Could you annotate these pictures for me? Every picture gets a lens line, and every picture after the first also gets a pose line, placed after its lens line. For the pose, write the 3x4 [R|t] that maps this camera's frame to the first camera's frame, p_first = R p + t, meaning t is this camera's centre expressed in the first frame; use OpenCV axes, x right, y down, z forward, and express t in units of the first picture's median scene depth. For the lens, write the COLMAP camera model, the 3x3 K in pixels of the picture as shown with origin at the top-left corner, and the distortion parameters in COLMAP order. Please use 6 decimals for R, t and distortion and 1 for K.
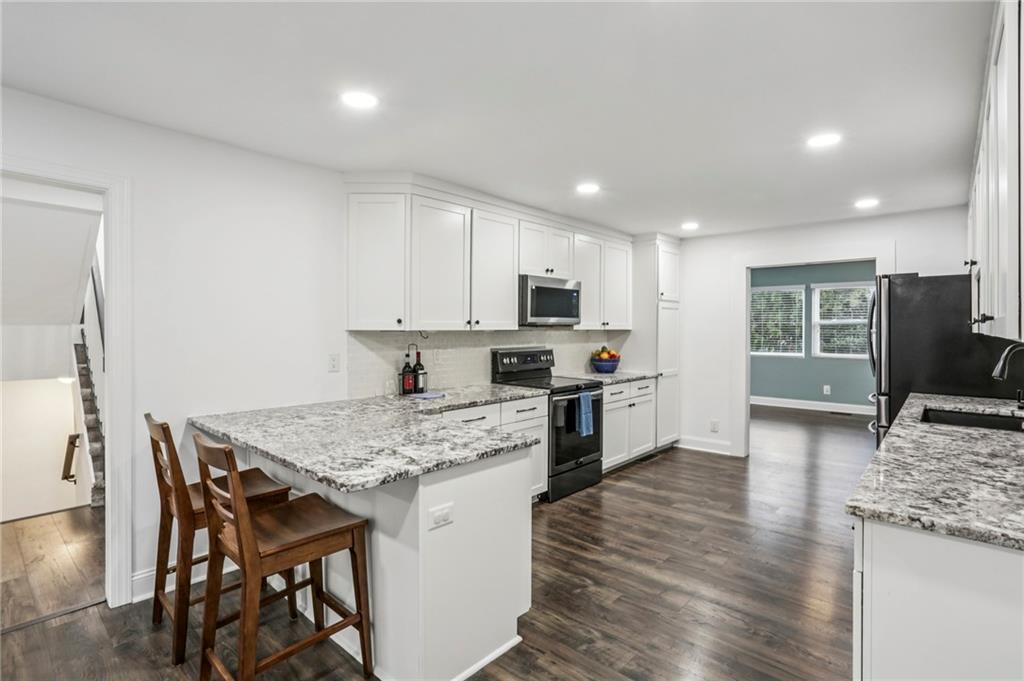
lens RADIAL K [[506.7, 0, 513.5], [0, 506.7, 333.0], [0, 0, 1]] dist [-0.029990, 0.007845]
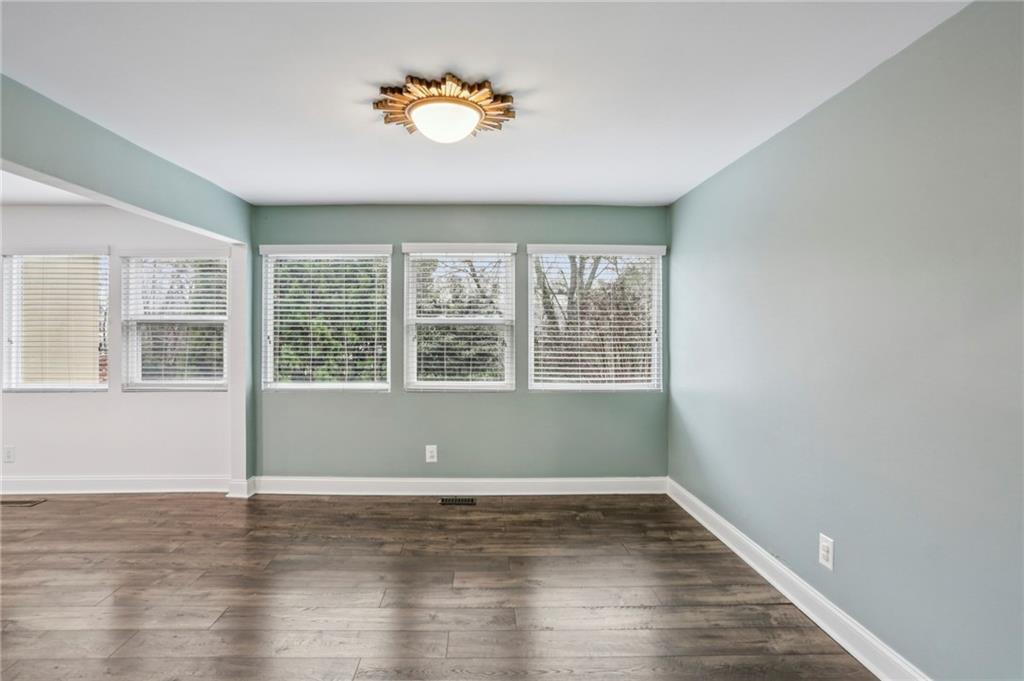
lens RADIAL K [[506.7, 0, 511.8], [0, 506.7, 337.4], [0, 0, 1]] dist [-0.029990, 0.007845]
pose [[0.725651, -0.003530, 0.688054, 0.556119], [0.004663, 0.999989, 0.000213, -0.007575], [-0.688048, 0.003054, 0.725659, 0.956836]]
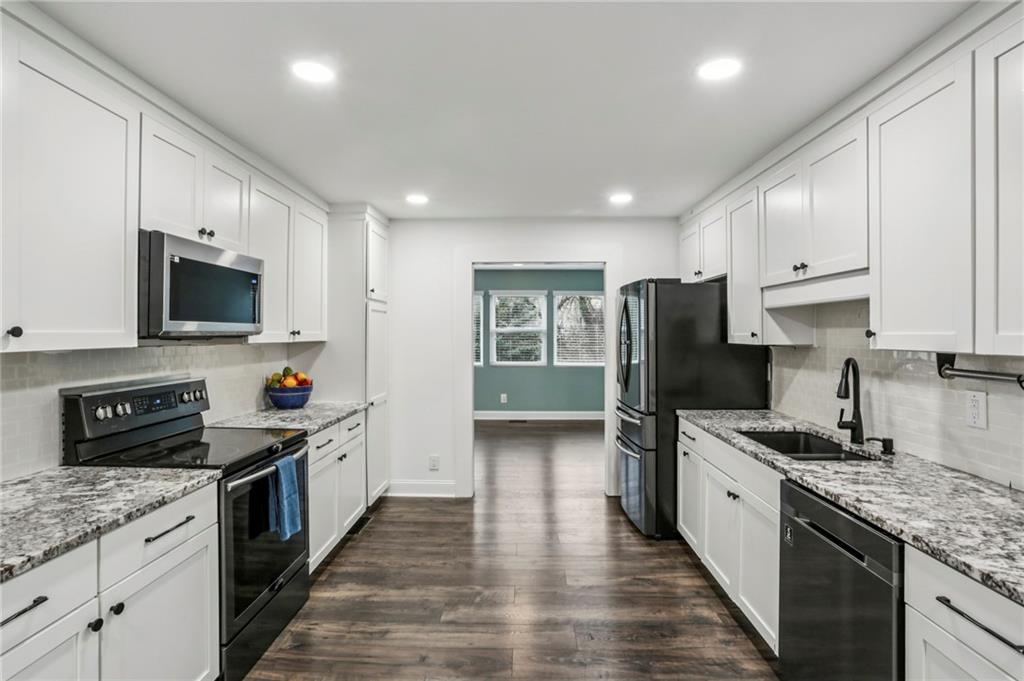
lens RADIAL K [[506.7, 0, 508.9], [0, 506.7, 337.1], [0, 0, 1]] dist [-0.029990, 0.007845]
pose [[0.764868, -0.004924, 0.644168, -0.022536], [0.007677, 0.999969, -0.001471, -0.010677], [-0.644142, 0.006070, 0.764882, 0.376609]]
